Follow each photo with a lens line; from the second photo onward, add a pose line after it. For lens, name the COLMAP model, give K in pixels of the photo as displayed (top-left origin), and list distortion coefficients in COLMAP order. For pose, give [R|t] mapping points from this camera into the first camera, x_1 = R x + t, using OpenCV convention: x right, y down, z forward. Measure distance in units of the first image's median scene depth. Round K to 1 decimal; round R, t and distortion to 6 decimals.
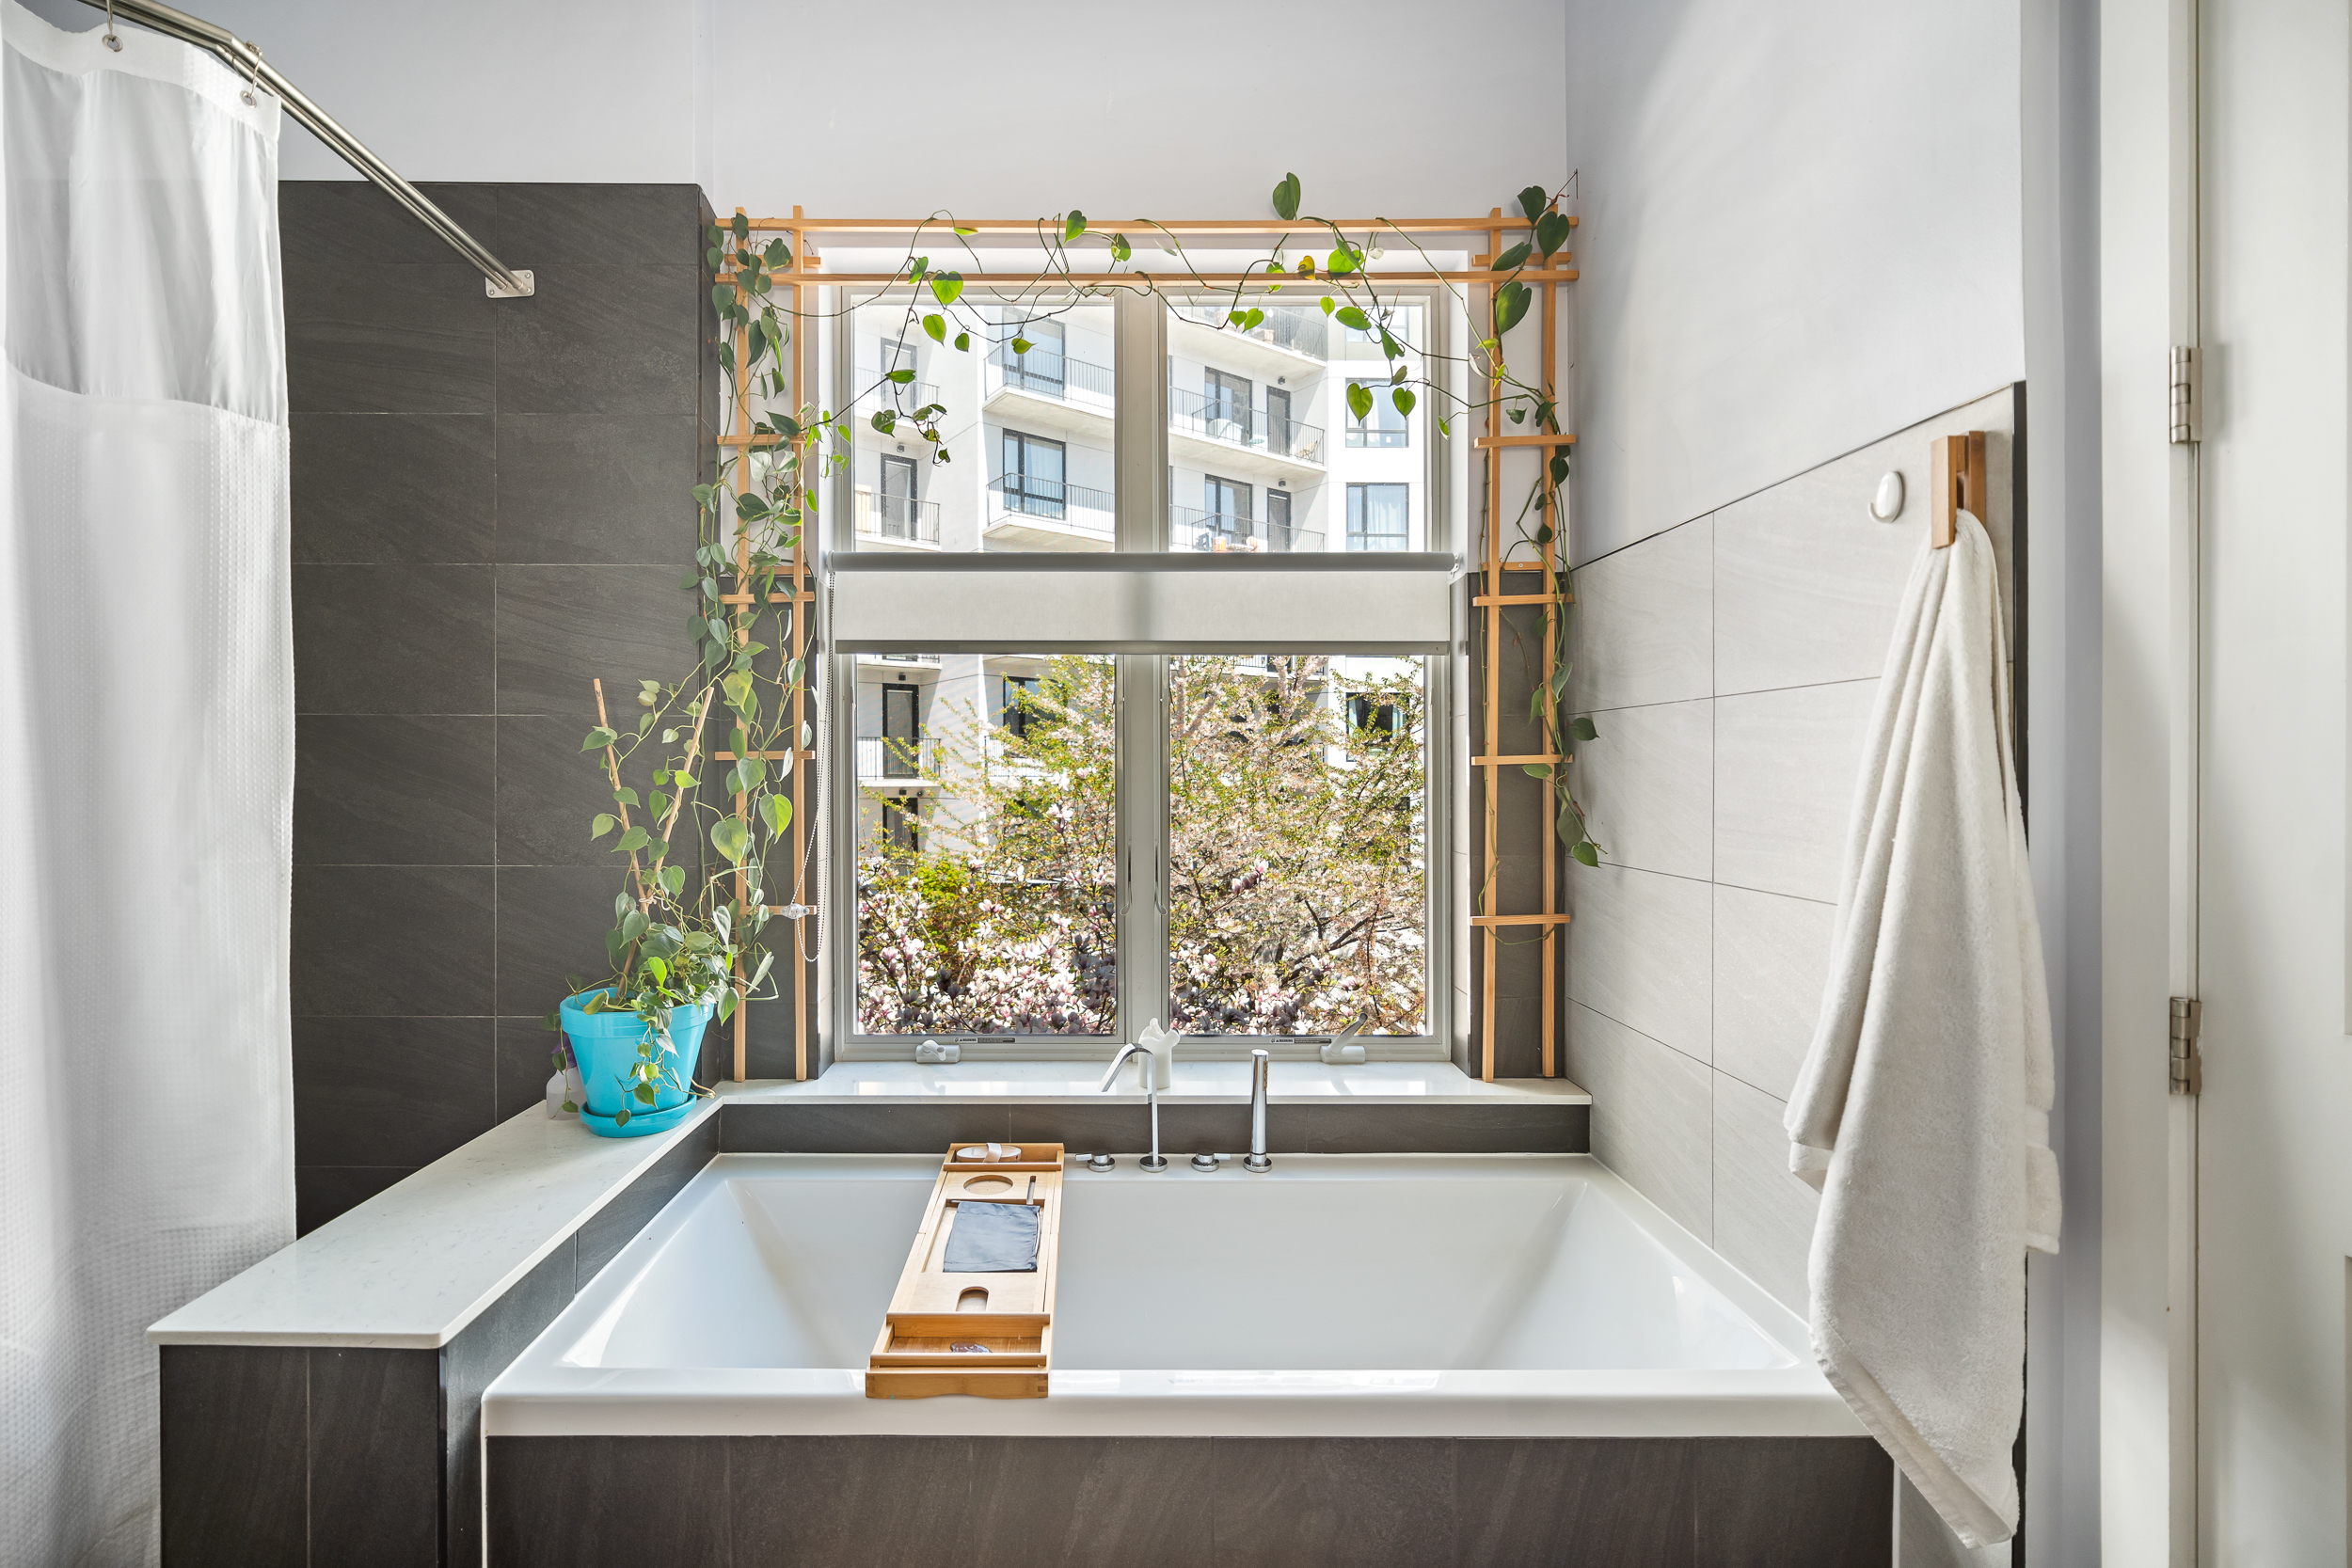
lens RADIAL K [[949.8, 0, 1169.7], [0, 949.8, 772.3], [0, 0, 1]] dist [-0.012497, -0.000156]
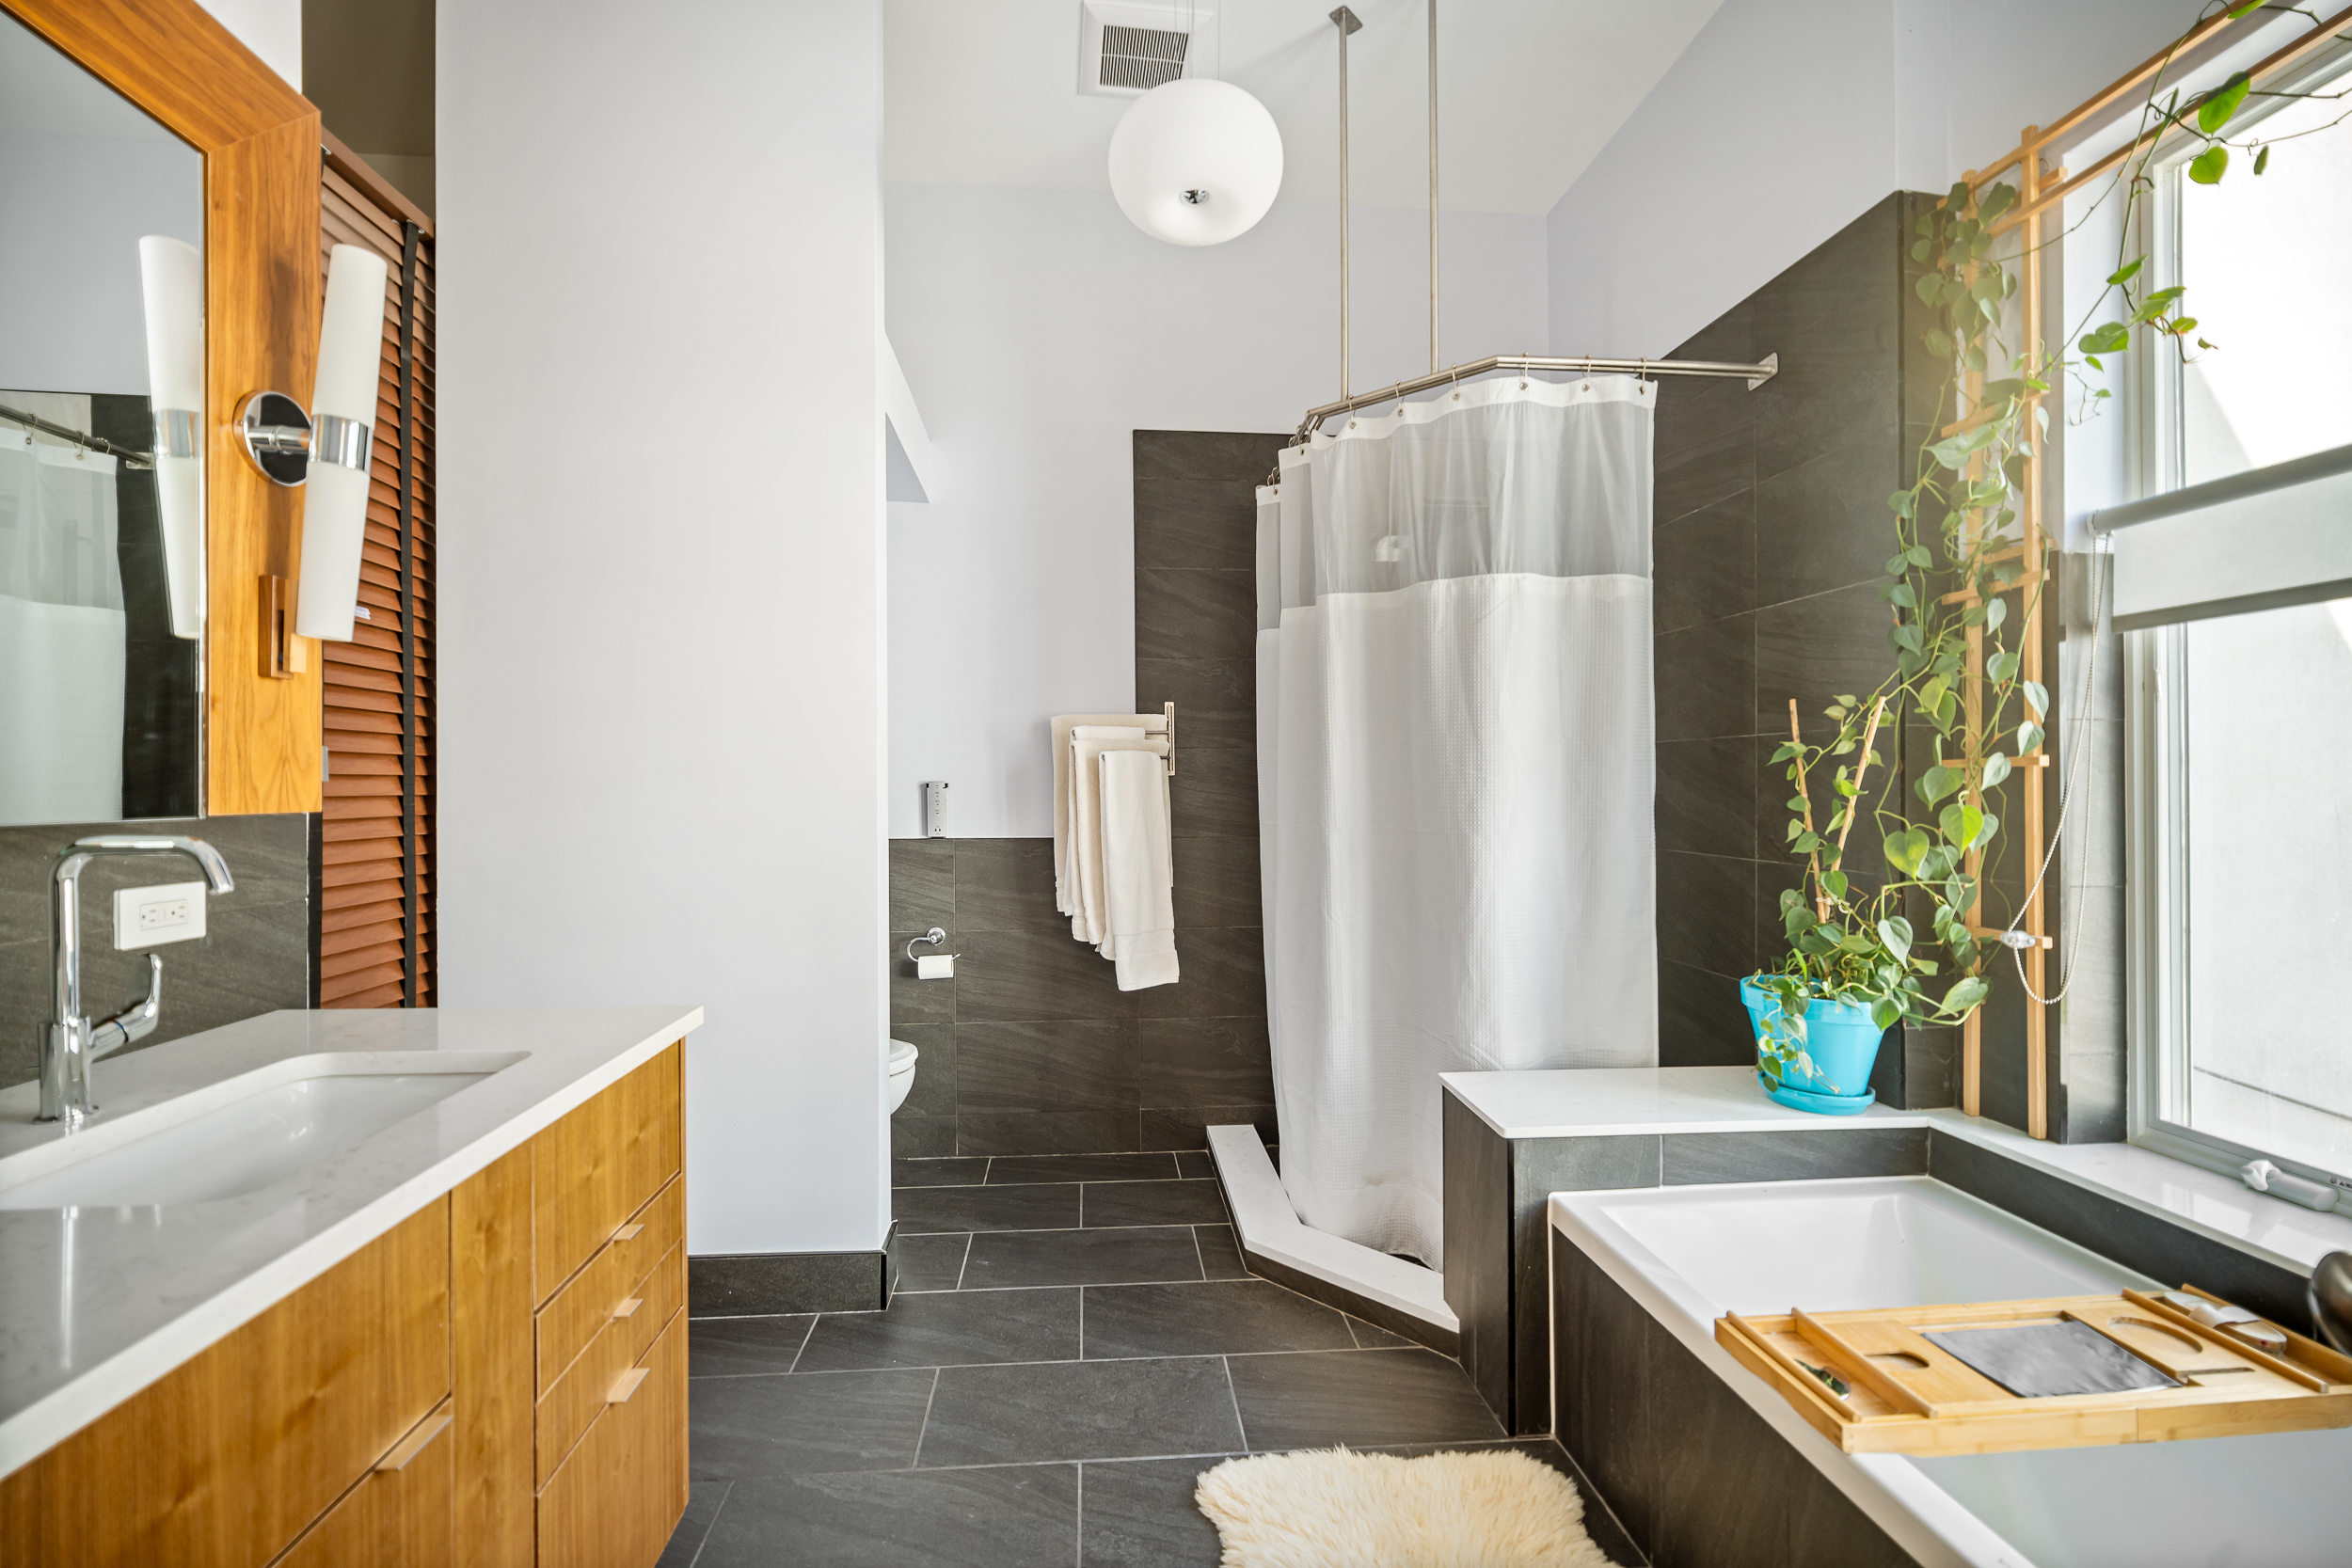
lens RADIAL K [[949.8, 0, 1167.7], [0, 949.8, 786.2], [0, 0, 1]] dist [-0.012497, -0.000156]
pose [[0.077136, 0.000194, -0.997021, 0.450512], [0.004555, 0.999989, 0.000547, 0.000676], [0.997010, -0.004584, 0.077134, 0.162642]]
